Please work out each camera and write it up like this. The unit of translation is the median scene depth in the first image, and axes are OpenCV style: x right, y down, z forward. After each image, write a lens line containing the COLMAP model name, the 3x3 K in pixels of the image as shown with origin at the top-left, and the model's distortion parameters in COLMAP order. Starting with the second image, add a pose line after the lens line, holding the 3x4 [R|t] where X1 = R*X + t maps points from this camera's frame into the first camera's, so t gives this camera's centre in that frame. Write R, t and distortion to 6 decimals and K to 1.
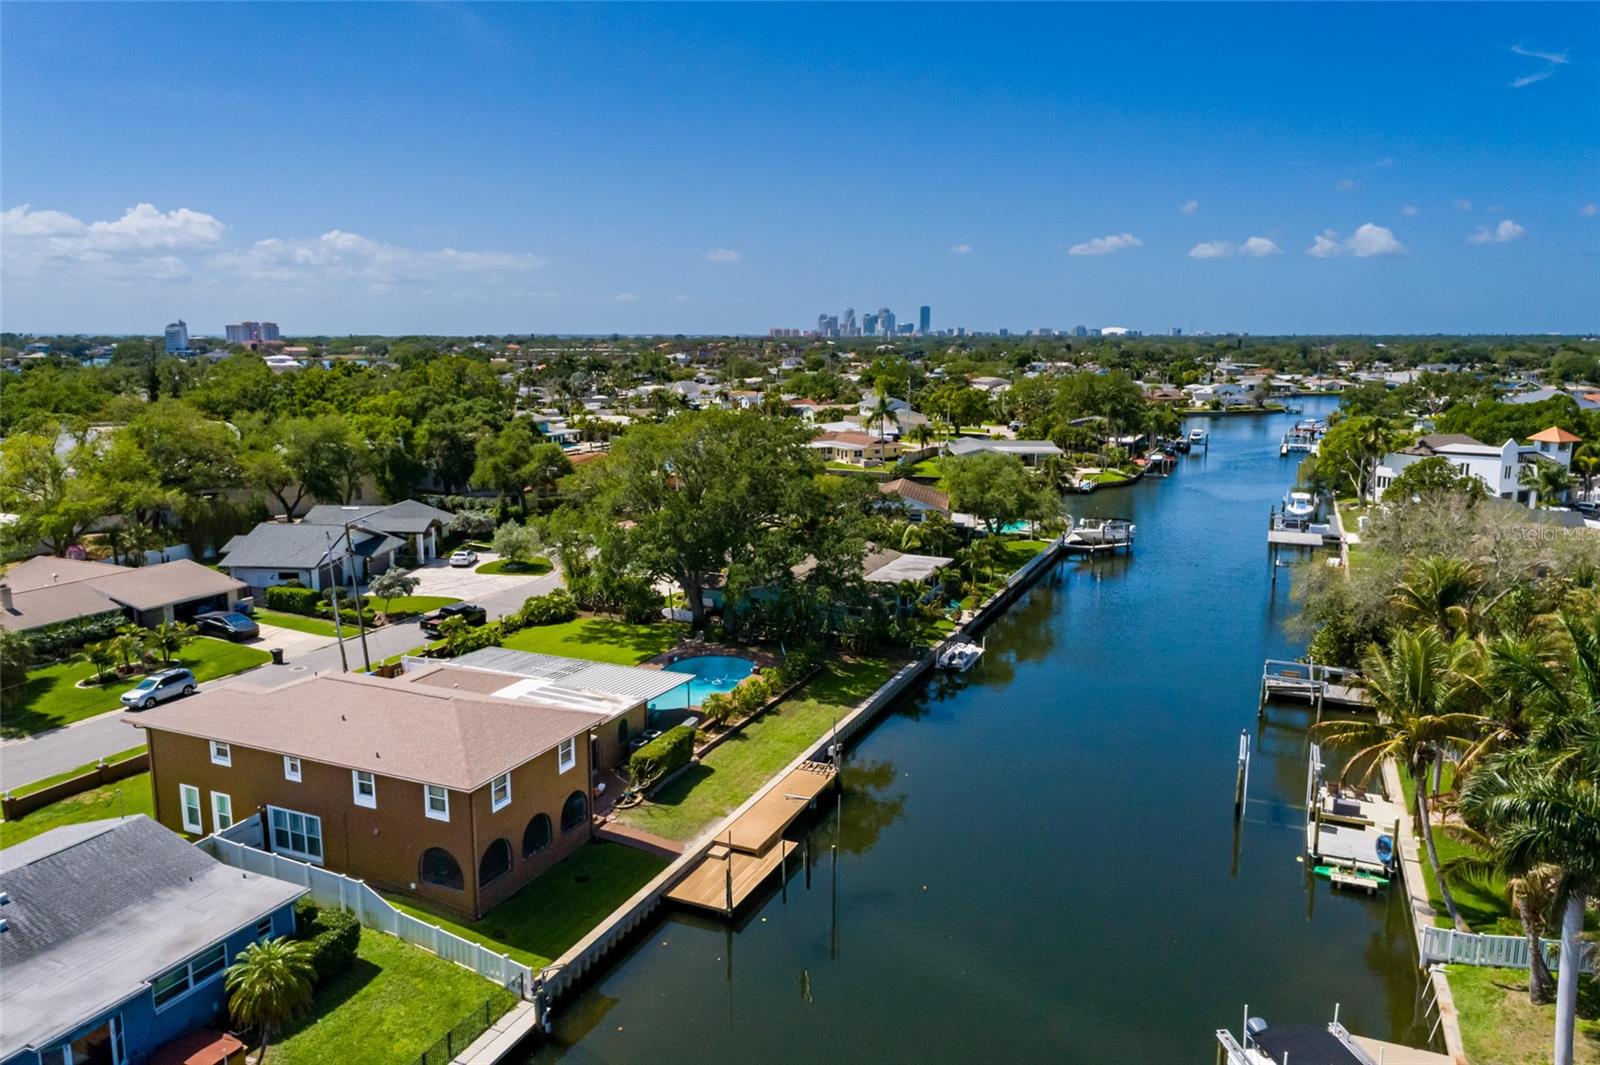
lens RADIAL K [[1110.8, 0, 805.3], [0, 1110.8, 542.6], [0, 0, 1]] dist [-0.004515, 0.014909]
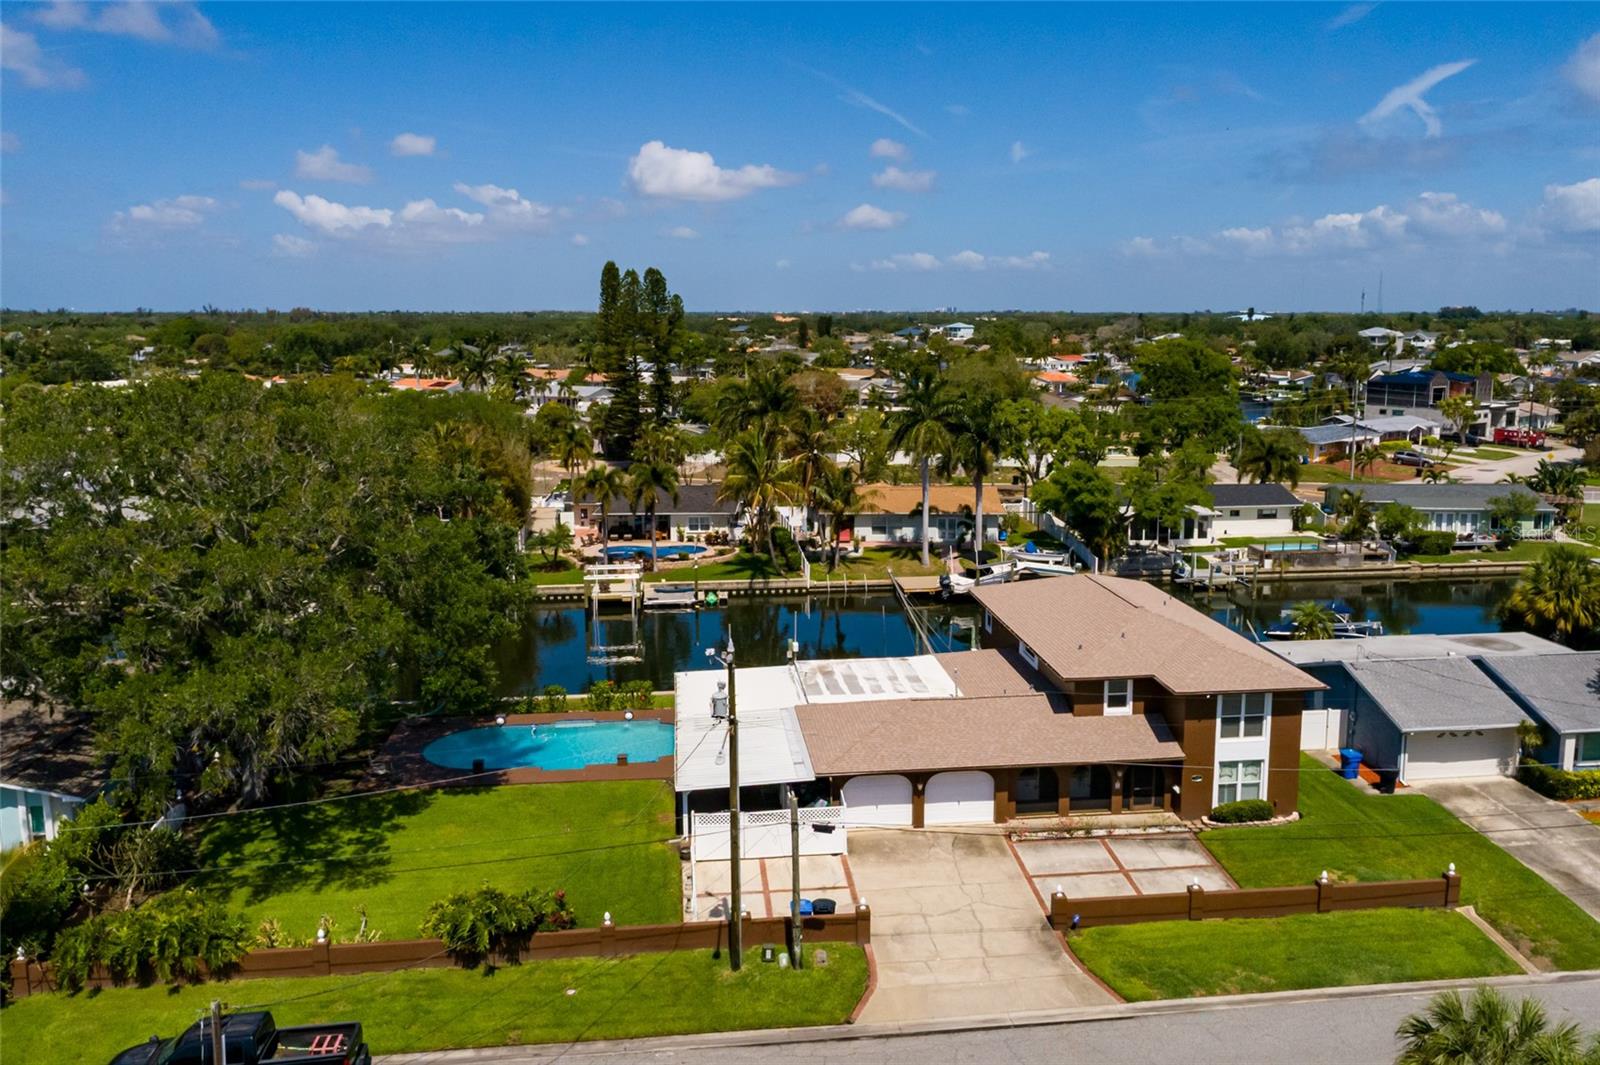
lens RADIAL K [[1321.4, 0, 840.0], [0, 1321.4, 530.3], [0, 0, 1]] dist [-0.005780, 0.017816]
pose [[-0.514539, -0.151496, 0.843977, -0.807198], [0.151984, 0.952571, 0.263648, -0.177330], [-0.843890, 0.263928, -0.467110, 1.131675]]
